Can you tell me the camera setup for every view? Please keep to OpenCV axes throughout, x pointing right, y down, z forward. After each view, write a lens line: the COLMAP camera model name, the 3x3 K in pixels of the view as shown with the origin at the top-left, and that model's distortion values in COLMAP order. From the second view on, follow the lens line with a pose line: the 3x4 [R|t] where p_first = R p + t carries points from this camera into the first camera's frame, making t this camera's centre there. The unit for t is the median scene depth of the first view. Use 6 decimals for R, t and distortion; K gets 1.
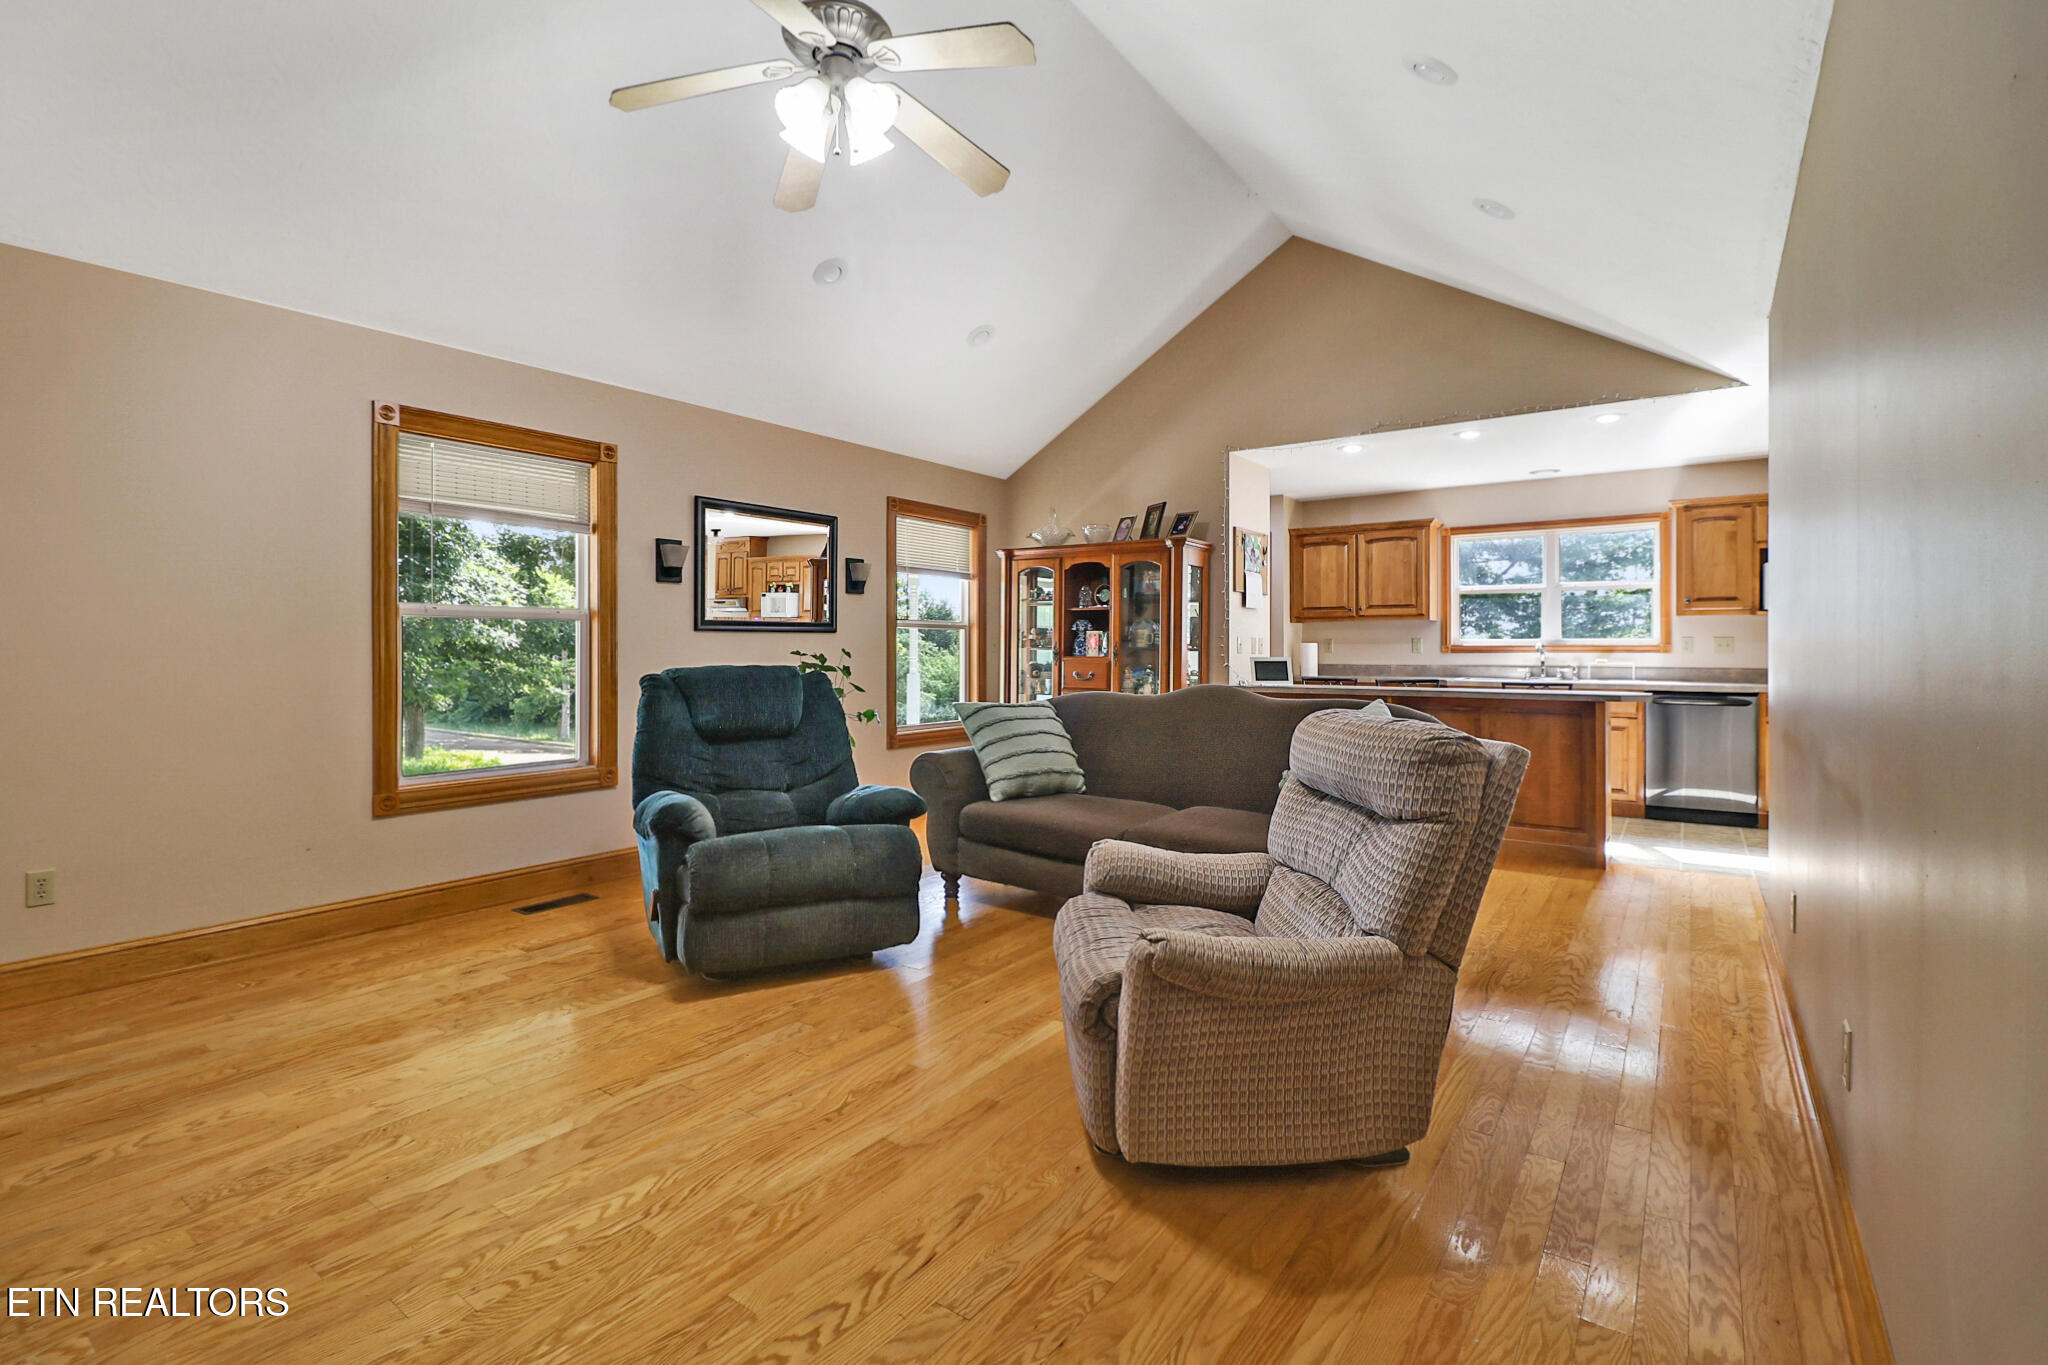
lens RADIAL K [[944.0, 0, 985.8], [0, 944.0, 655.0], [0, 0, 1]] dist [-0.009114, -0.004627]
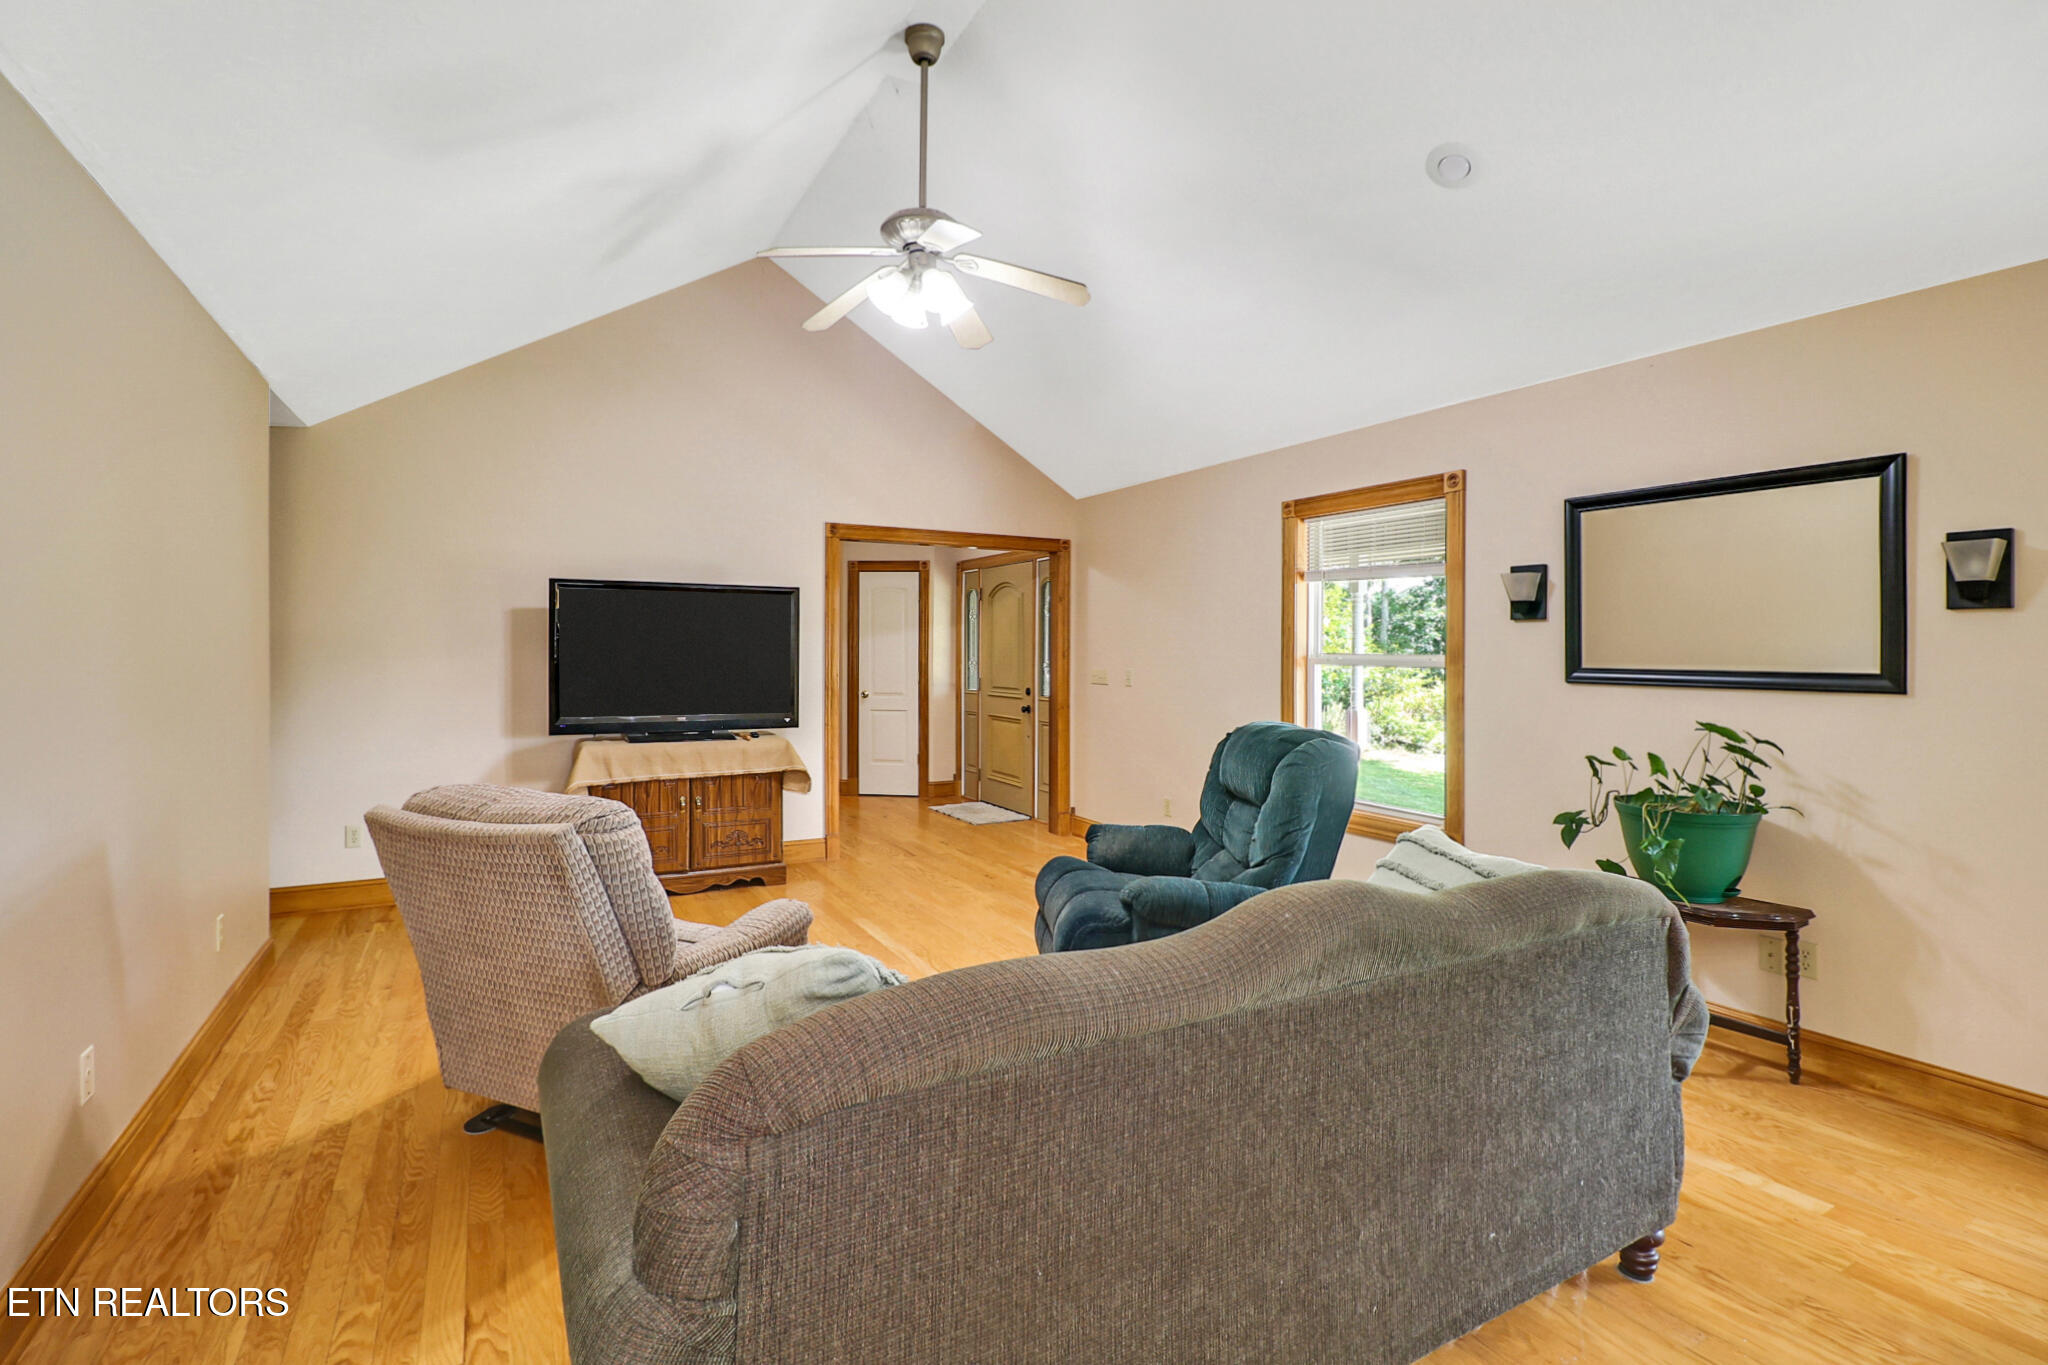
lens RADIAL K [[944.0, 0, 1009.8], [0, 944.0, 643.6], [0, 0, 1]] dist [-0.009114, -0.004627]
pose [[-0.409049, -0.008281, -0.912475, 0.531109], [-0.017994, 0.999838, -0.001008, -0.046455], [0.912335, 0.016006, -0.409131, 0.886273]]
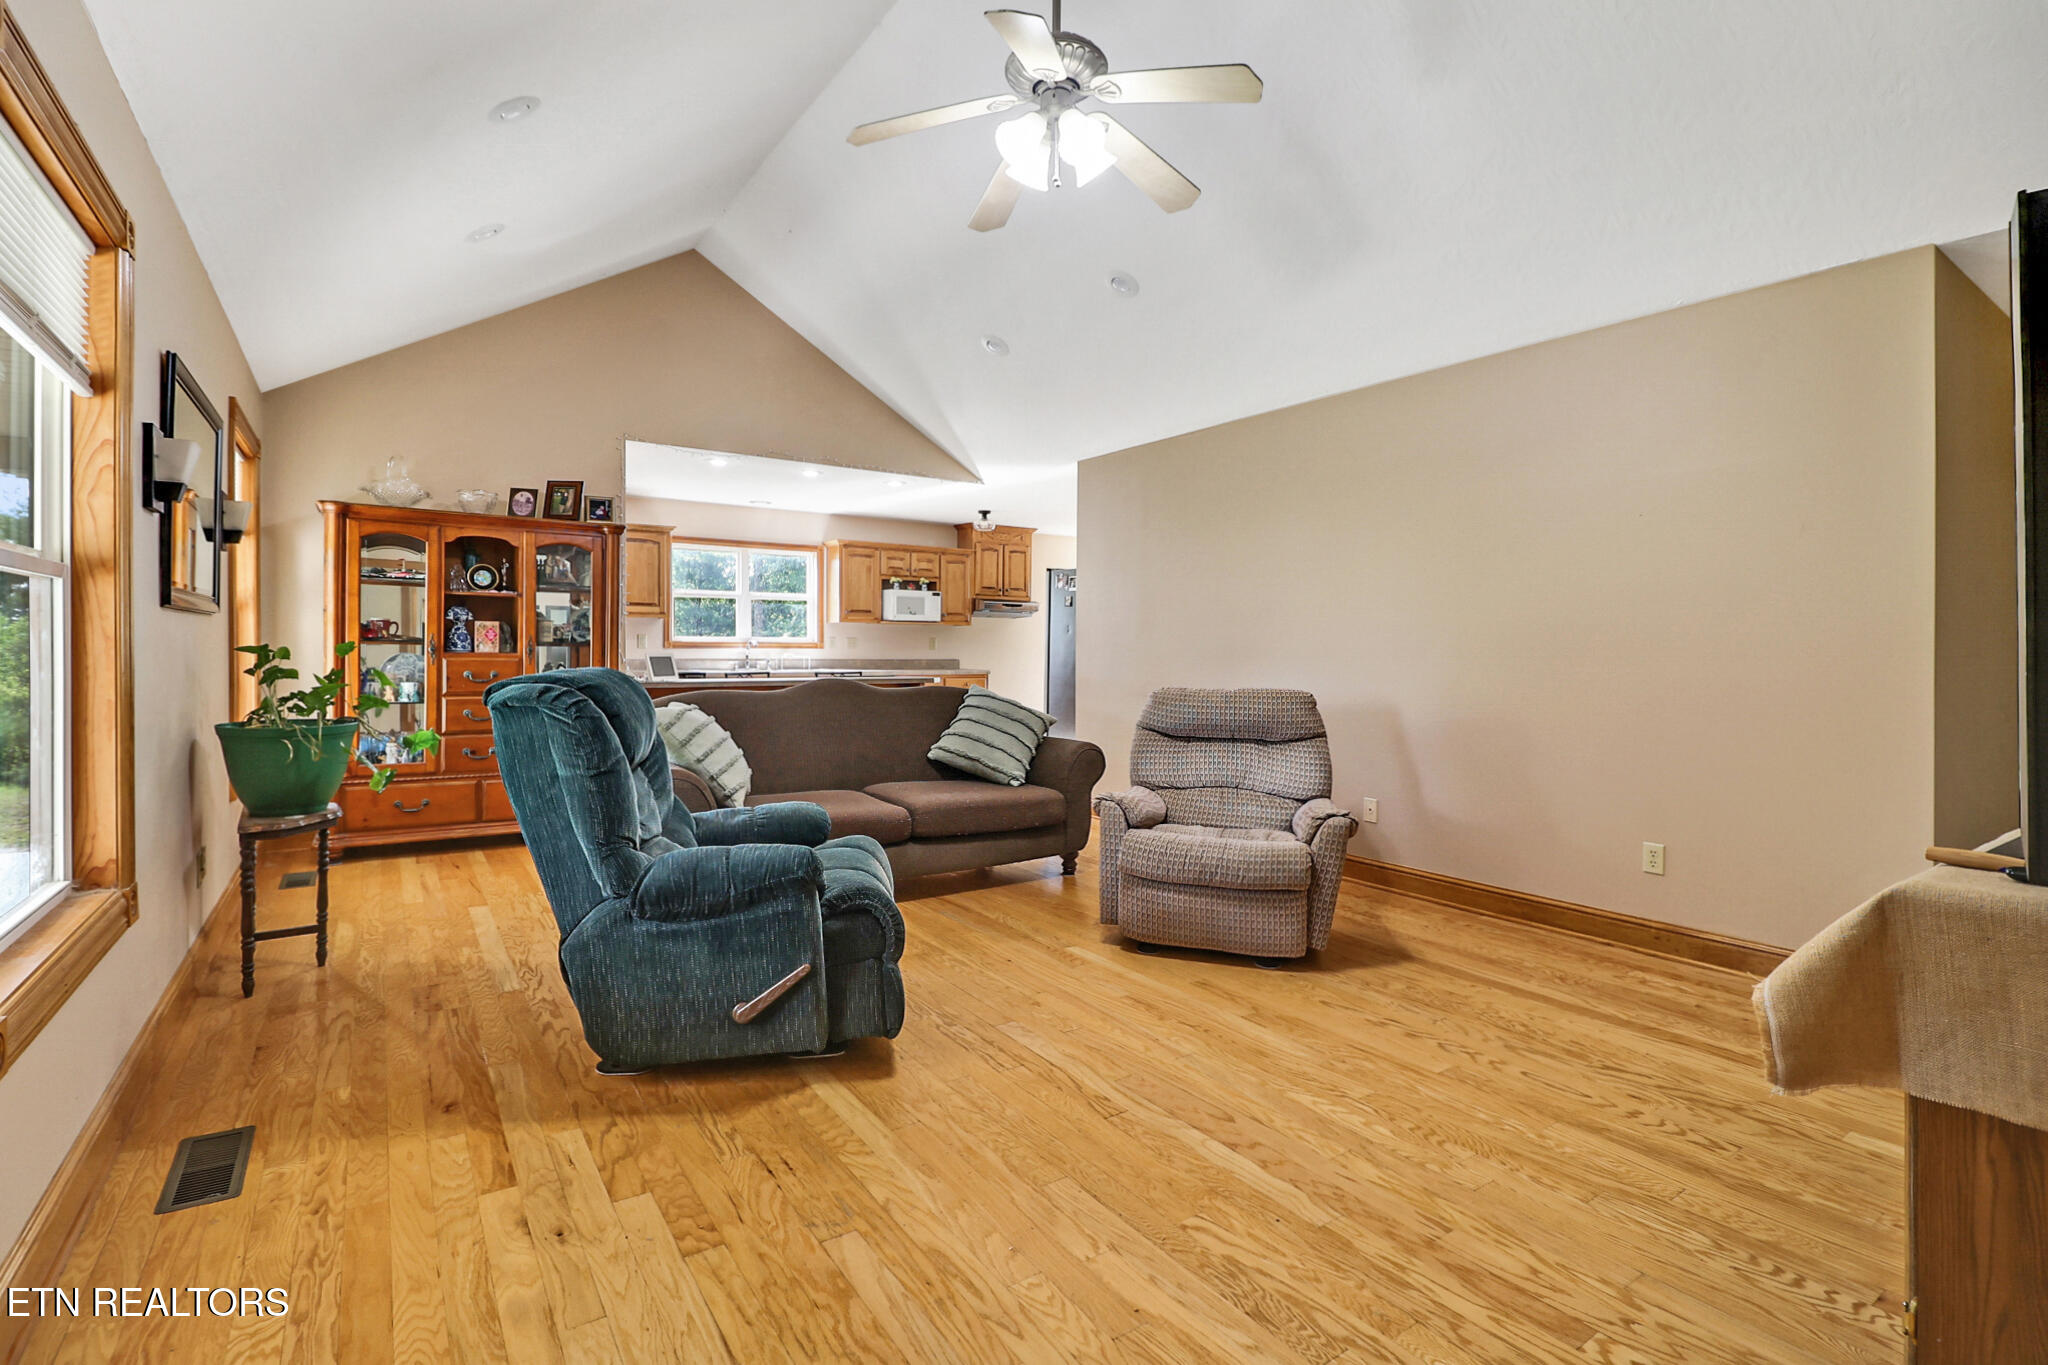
lens RADIAL K [[944.0, 0, 1013.7], [0, 944.0, 646.4], [0, 0, 1]] dist [-0.009114, -0.004627]
pose [[0.331790, 0.004203, 0.943344, -0.633187], [-0.002525, 0.999990, -0.003568, -0.002020], [-0.943350, -0.001198, 0.331798, 0.370672]]
